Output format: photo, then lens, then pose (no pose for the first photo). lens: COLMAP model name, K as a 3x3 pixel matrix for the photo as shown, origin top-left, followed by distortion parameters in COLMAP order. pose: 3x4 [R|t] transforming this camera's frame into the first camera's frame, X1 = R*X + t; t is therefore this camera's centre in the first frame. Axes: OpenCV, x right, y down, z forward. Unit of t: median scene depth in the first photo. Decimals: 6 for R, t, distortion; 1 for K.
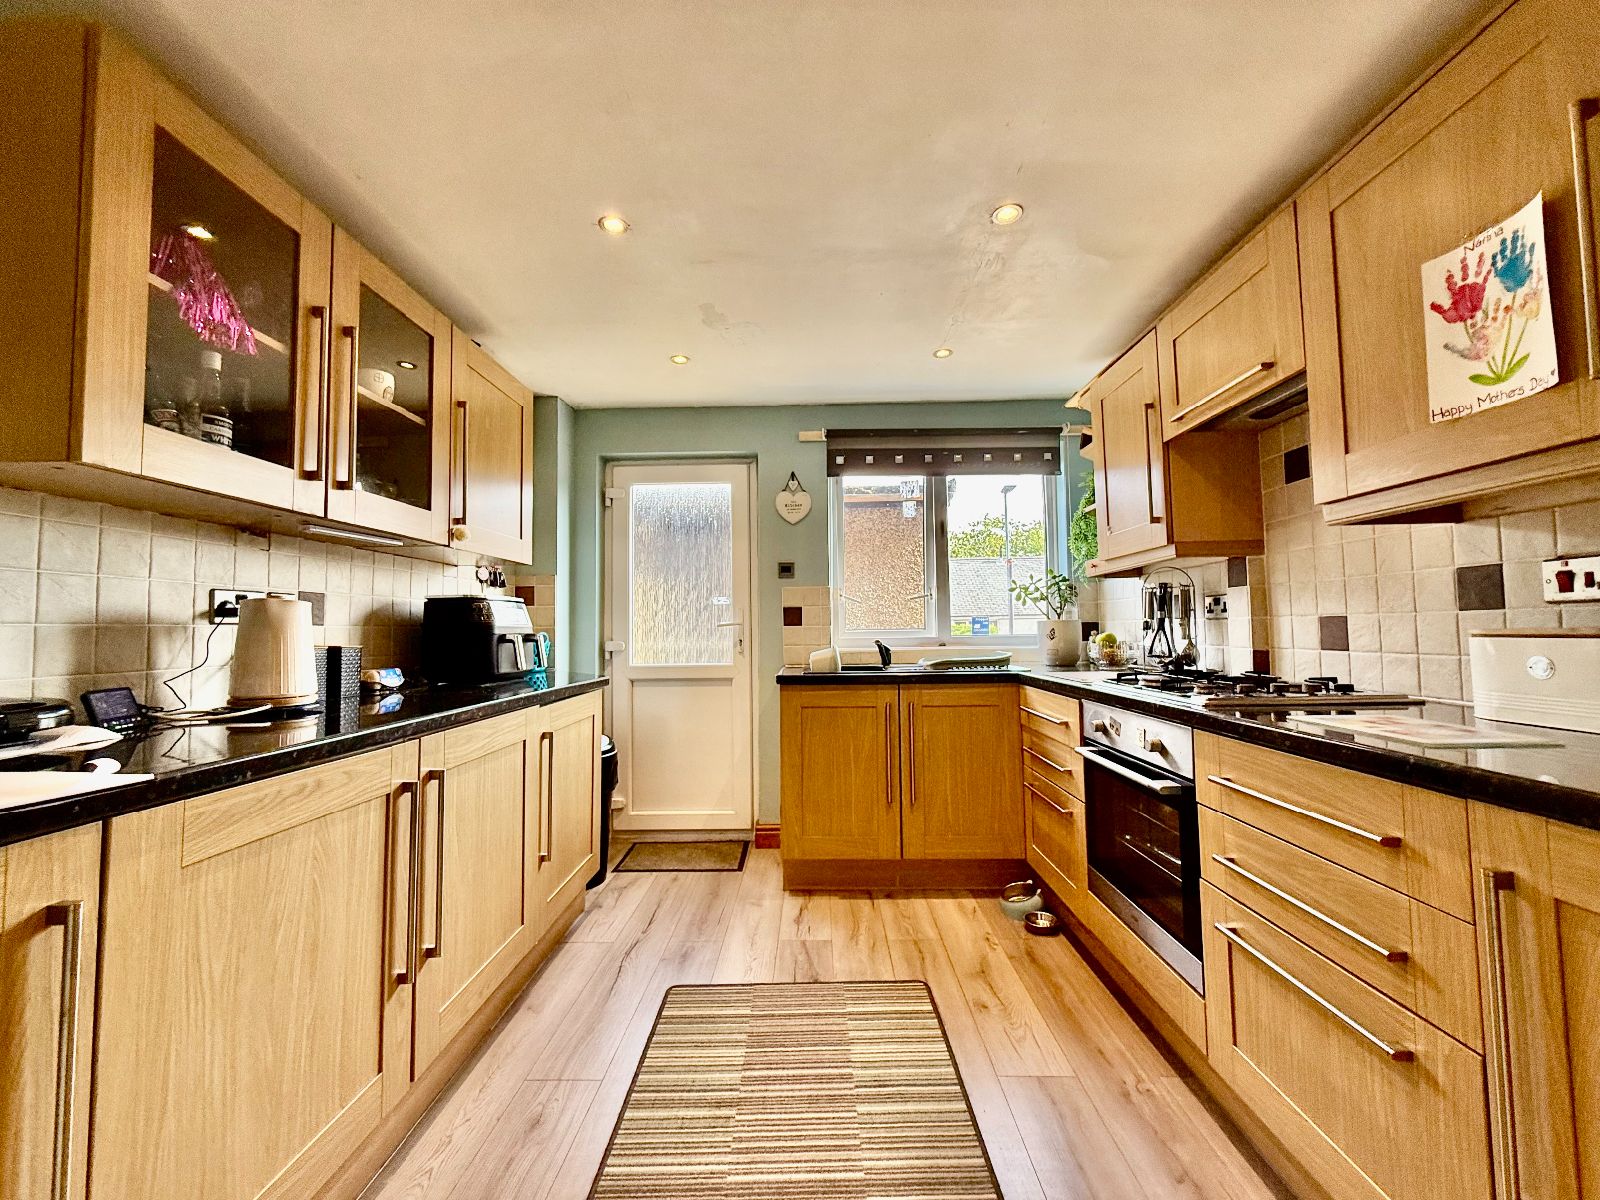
lens RADIAL K [[636.8, 0, 807.0], [0, 636.8, 599.4], [0, 0, 1]] dist [-0.000180, -0.000389]
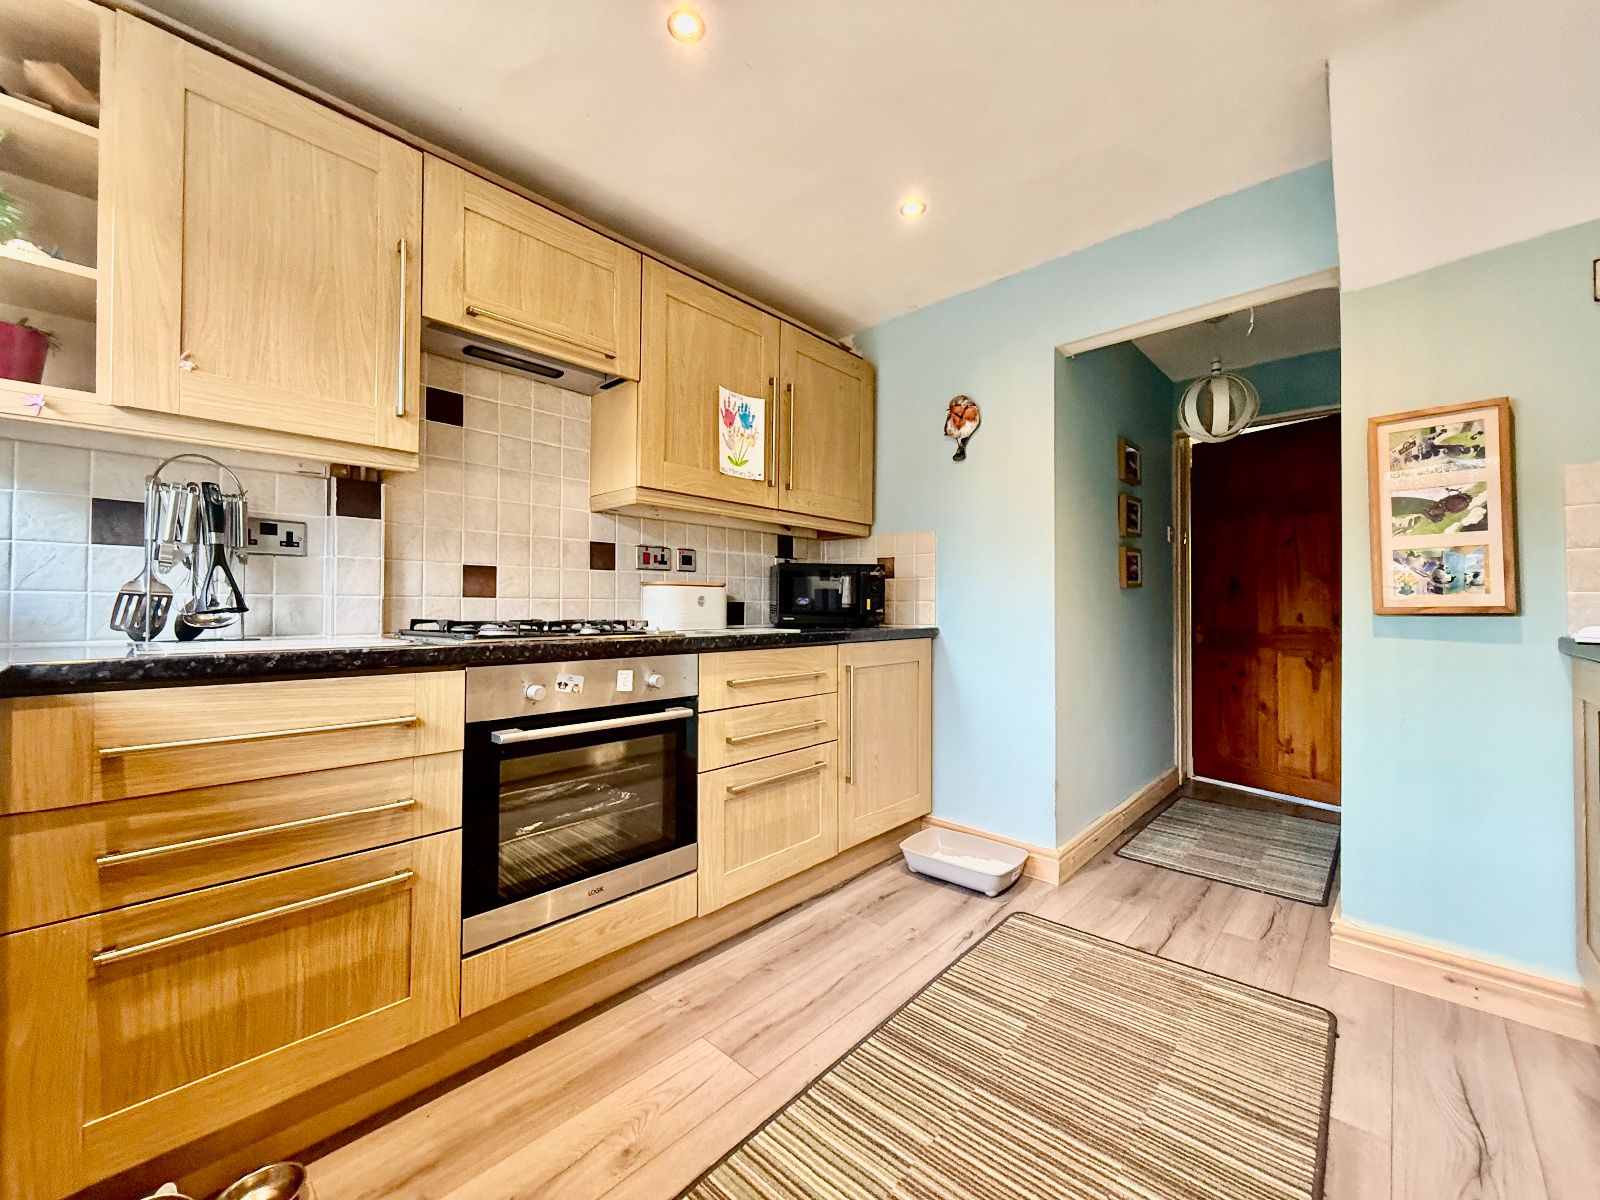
lens RADIAL K [[636.8, 0, 807.0], [0, 636.8, 599.4], [0, 0, 1]] dist [-0.000180, -0.000389]
pose [[-0.745037, 0.023108, 0.666623, -0.354692], [-0.023261, 0.997892, -0.060588, 0.163746], [-0.666617, -0.060646, -0.742929, 1.726420]]
